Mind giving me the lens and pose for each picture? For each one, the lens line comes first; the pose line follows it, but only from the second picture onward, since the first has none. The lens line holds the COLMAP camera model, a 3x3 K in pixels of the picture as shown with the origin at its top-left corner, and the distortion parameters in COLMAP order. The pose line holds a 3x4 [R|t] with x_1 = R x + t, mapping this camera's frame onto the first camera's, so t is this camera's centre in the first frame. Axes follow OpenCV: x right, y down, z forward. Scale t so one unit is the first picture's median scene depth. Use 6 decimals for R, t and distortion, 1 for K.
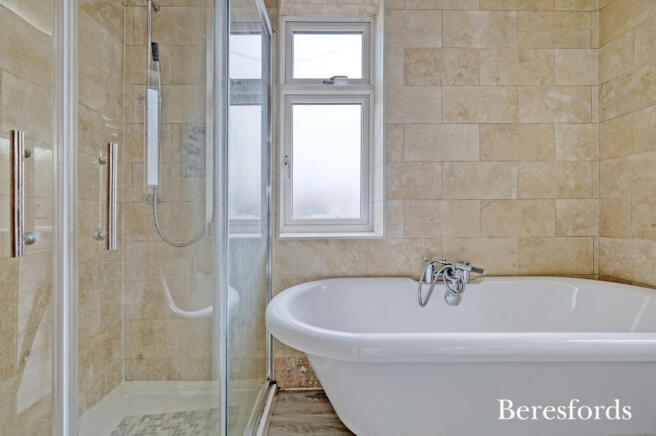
lens RADIAL K [[283.0, 0, 330.2], [0, 283.0, 215.0], [0, 0, 1]] dist [0.002357, 0.000324]
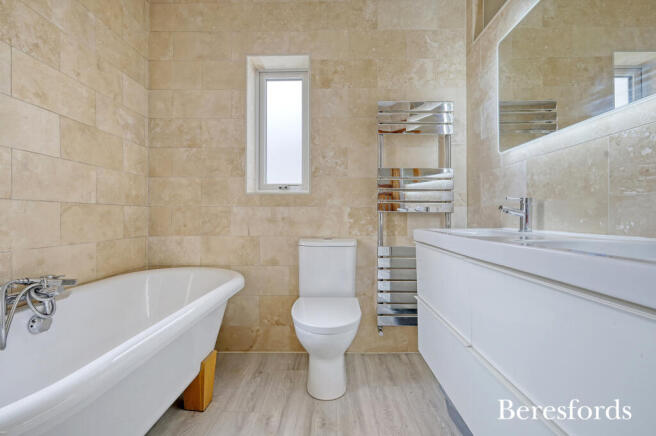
lens RADIAL K [[283.0, 0, 330.6], [0, 283.0, 218.7], [0, 0, 1]] dist [0.002357, 0.000324]
pose [[0.036141, -0.000981, 0.999346, -0.313110], [0.002989, 0.999995, 0.000873, -0.001143], [-0.999342, 0.002955, 0.036144, 0.134355]]
